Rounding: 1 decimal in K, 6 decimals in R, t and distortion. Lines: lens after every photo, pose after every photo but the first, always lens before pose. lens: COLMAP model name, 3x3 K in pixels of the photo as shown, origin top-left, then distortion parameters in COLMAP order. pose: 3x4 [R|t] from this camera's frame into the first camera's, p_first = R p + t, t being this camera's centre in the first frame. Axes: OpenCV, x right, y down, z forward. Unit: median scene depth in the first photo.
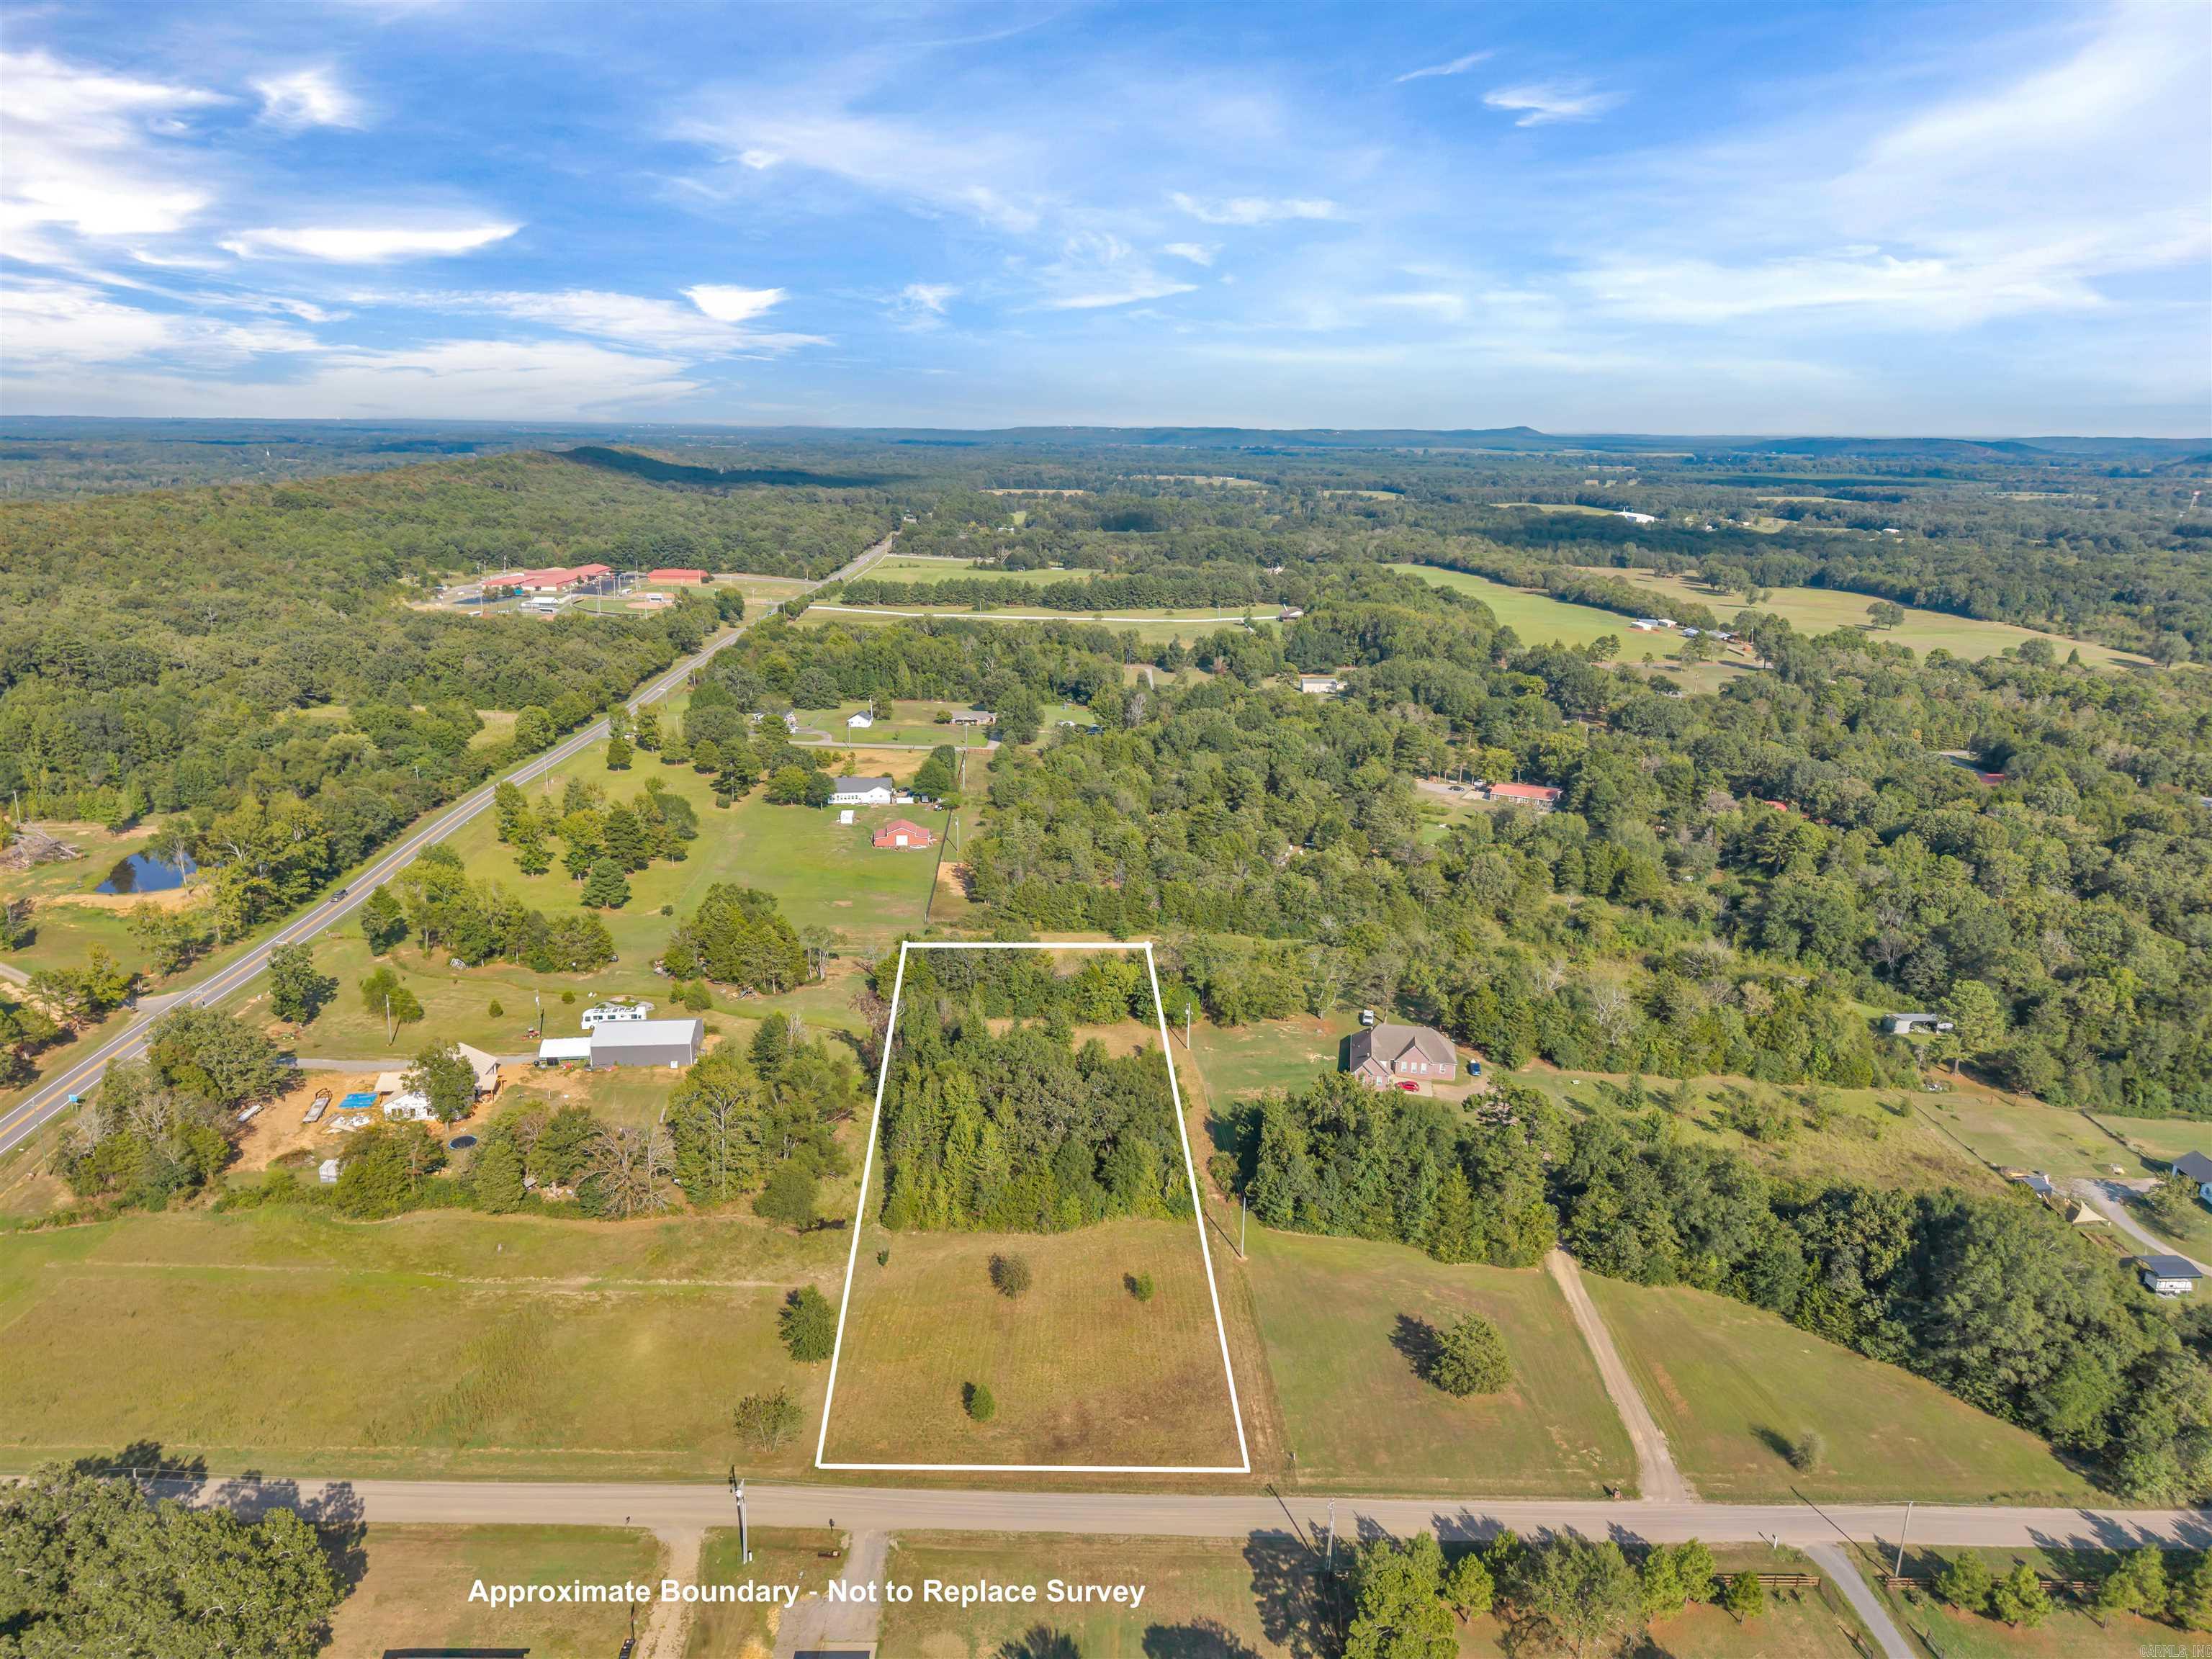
lens RADIAL K [[1477.6, 0, 1112.1], [0, 1477.6, 837.3], [0, 0, 1]] dist [0.010568, -0.005720]
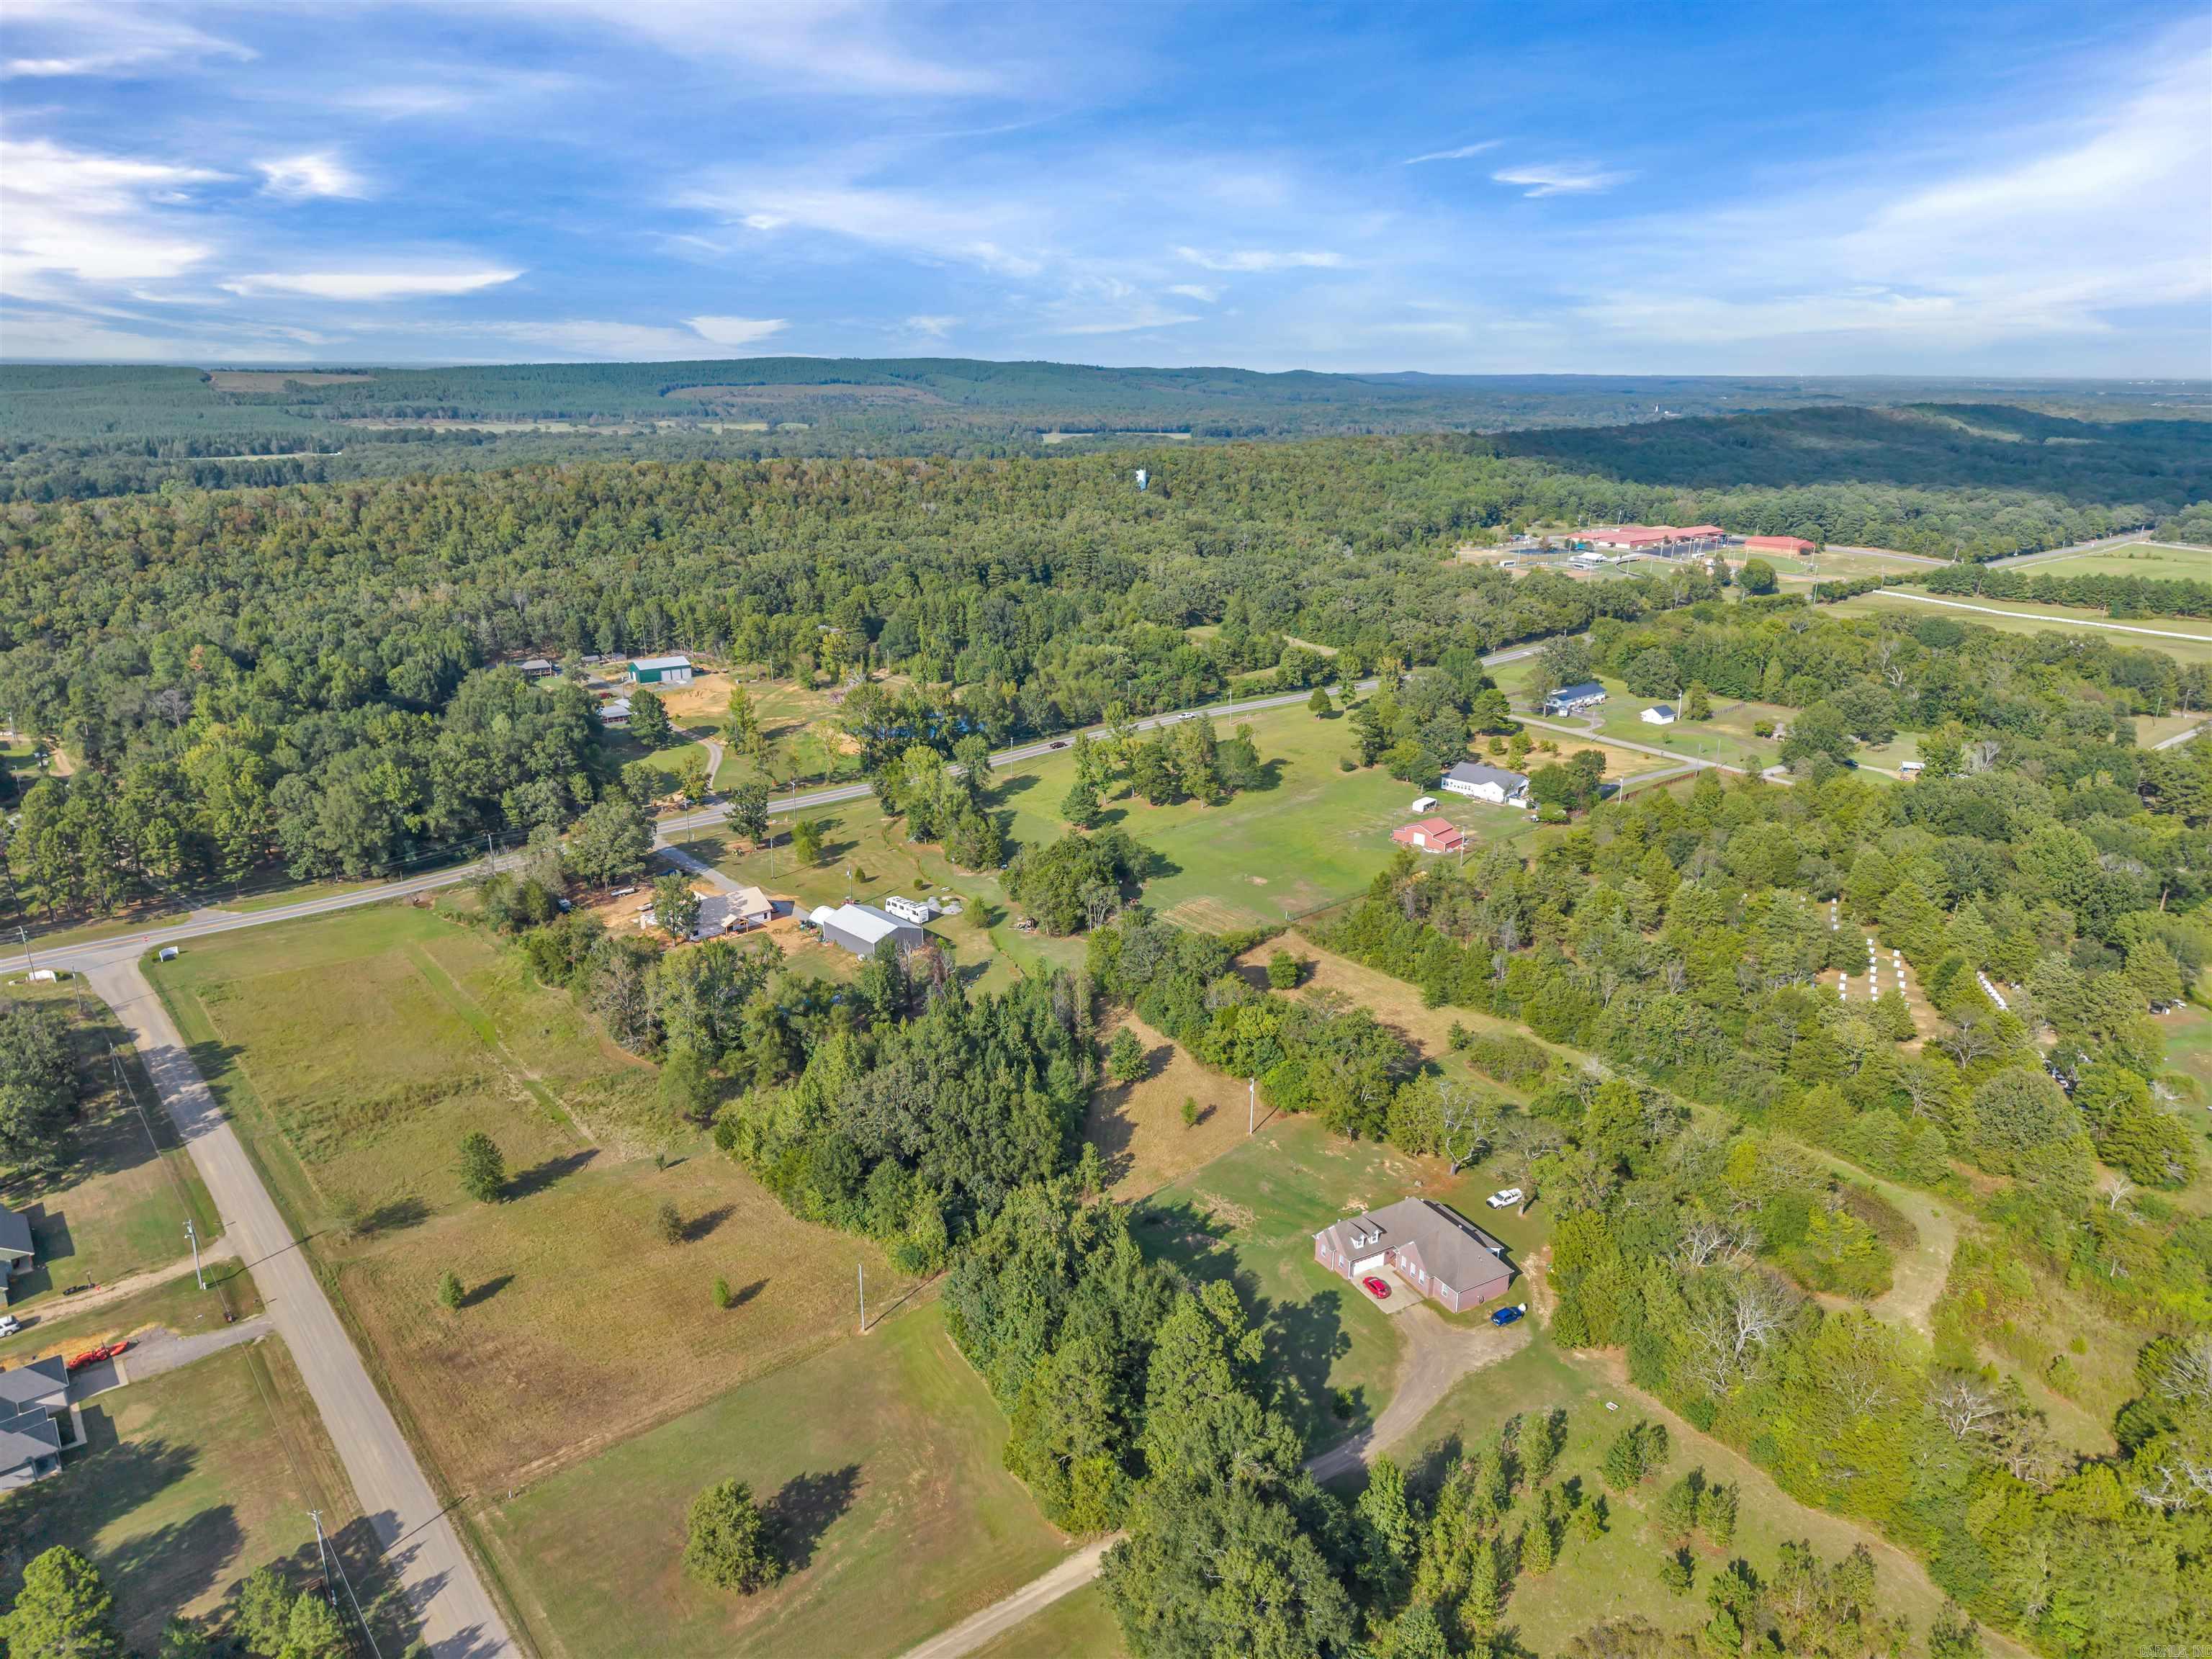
lens RADIAL K [[1477.6, 0, 1112.1], [0, 1477.6, 837.3], [0, 0, 1]] dist [0.010568, -0.005720]
pose [[0.631261, 0.229443, -0.740855, 0.540524], [-0.209383, 0.970186, 0.122057, -0.093473], [0.746772, 0.078072, 0.660482, 0.367353]]
